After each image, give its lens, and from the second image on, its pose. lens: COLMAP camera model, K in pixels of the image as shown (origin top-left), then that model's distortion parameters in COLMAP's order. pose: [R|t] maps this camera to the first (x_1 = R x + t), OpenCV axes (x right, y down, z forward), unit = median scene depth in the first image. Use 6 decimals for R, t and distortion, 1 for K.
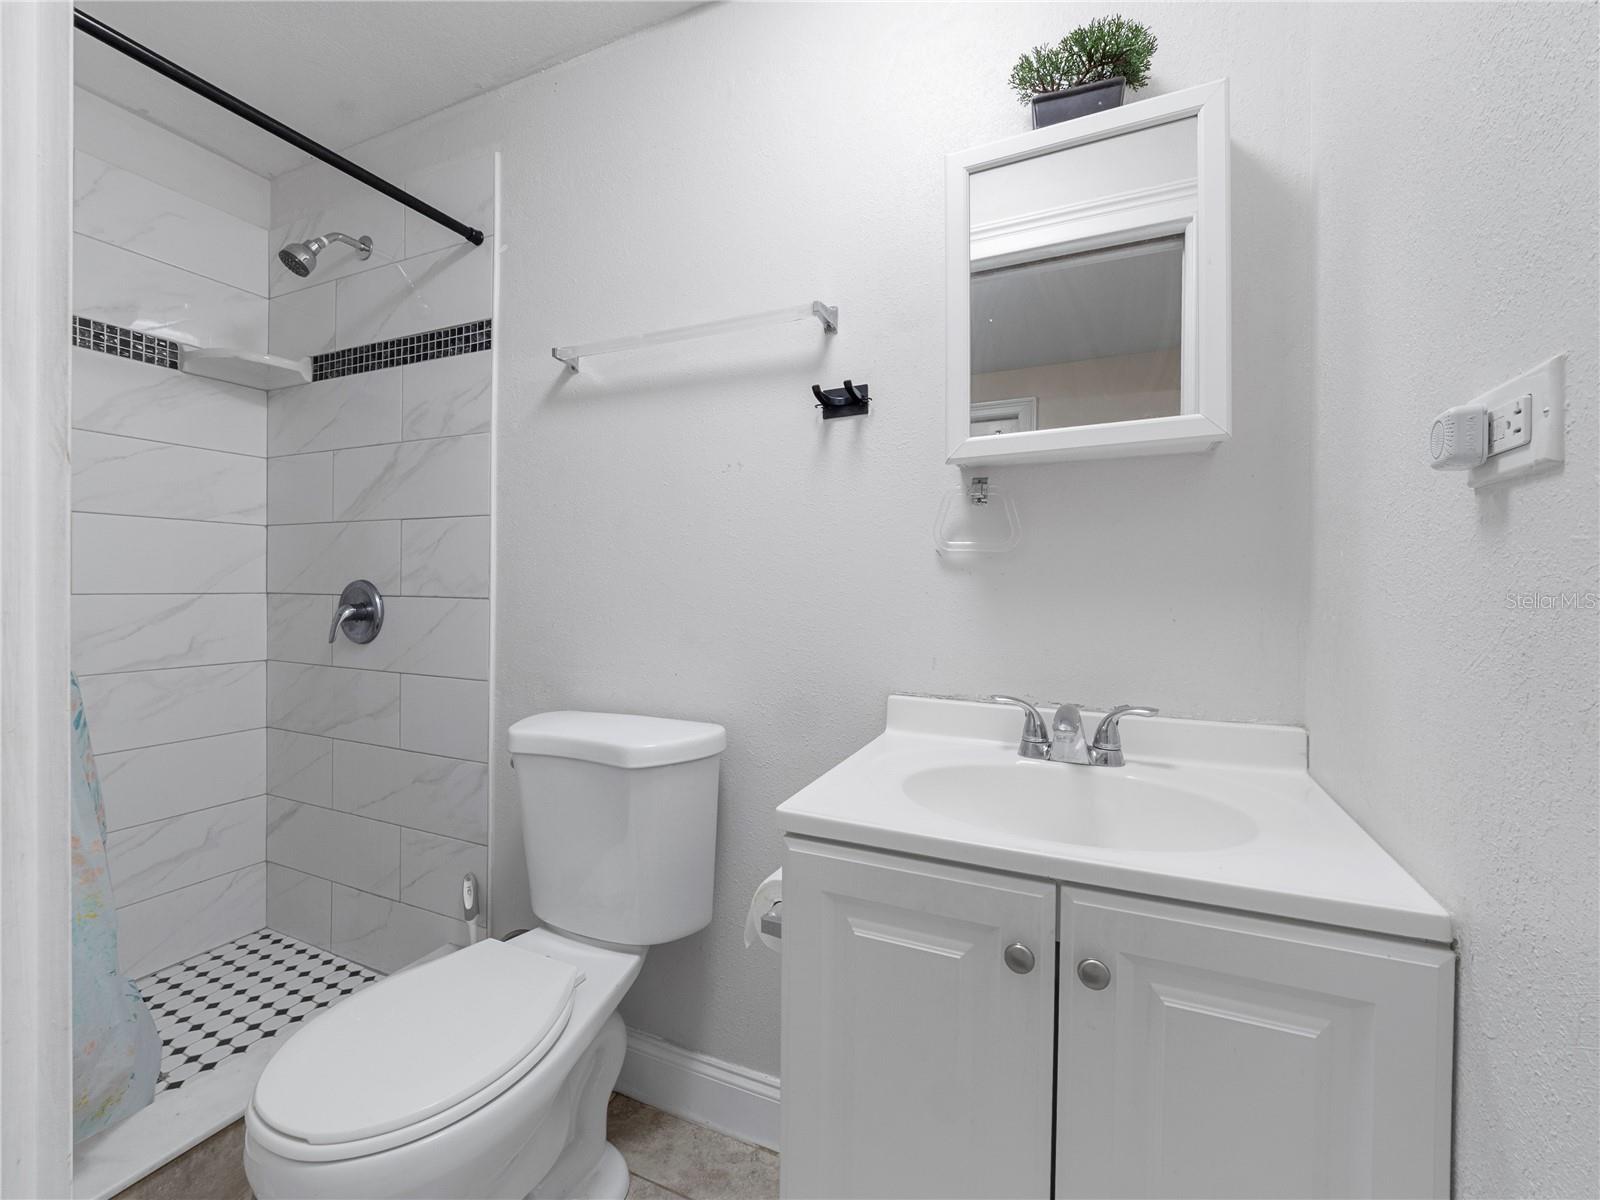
lens RADIAL K [[667.8, 0, 798.9], [0, 667.8, 584.9], [0, 0, 1]] dist [-0.008343, -0.002919]
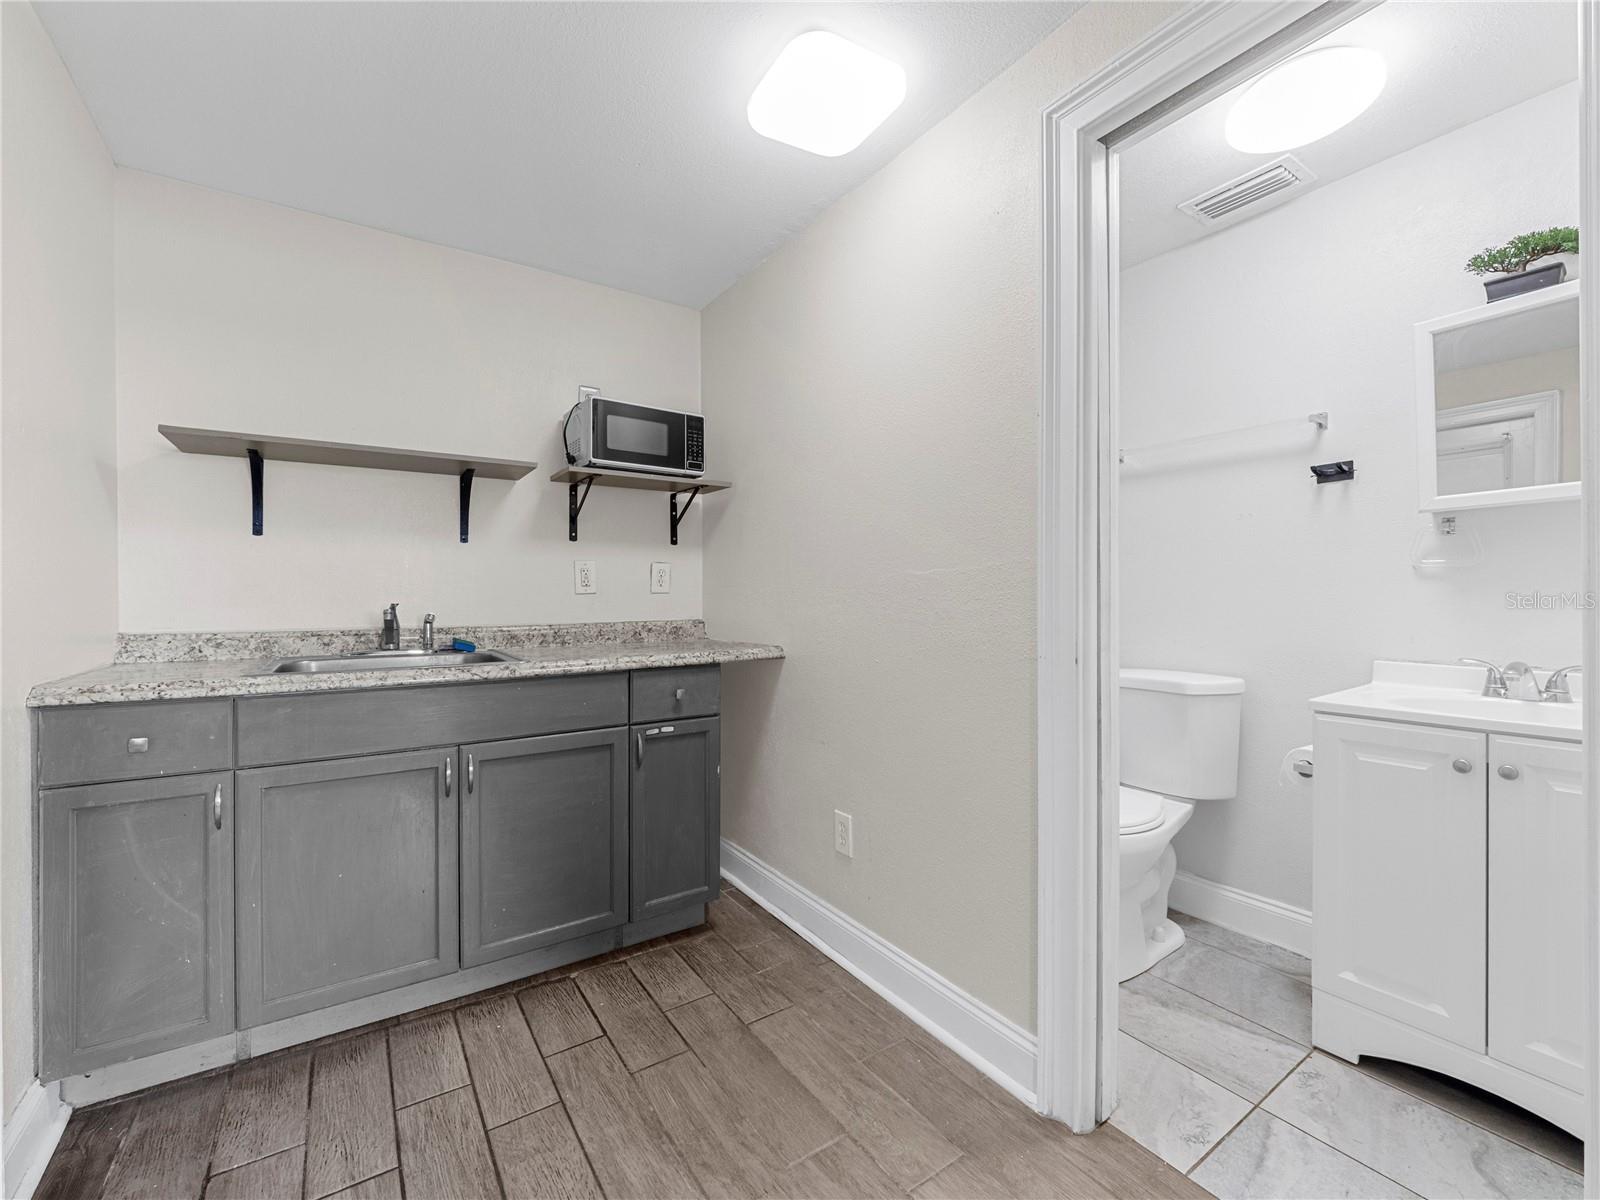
lens RADIAL K [[677.8, 0, 799.0], [0, 677.8, 596.6], [0, 0, 1]] dist [-0.010663, -0.000434]
pose [[0.849924, -0.009955, -0.526812, -0.182693], [0.005549, 0.999935, -0.009943, 0.025506], [0.526877, 0.005528, 0.849924, -1.069844]]
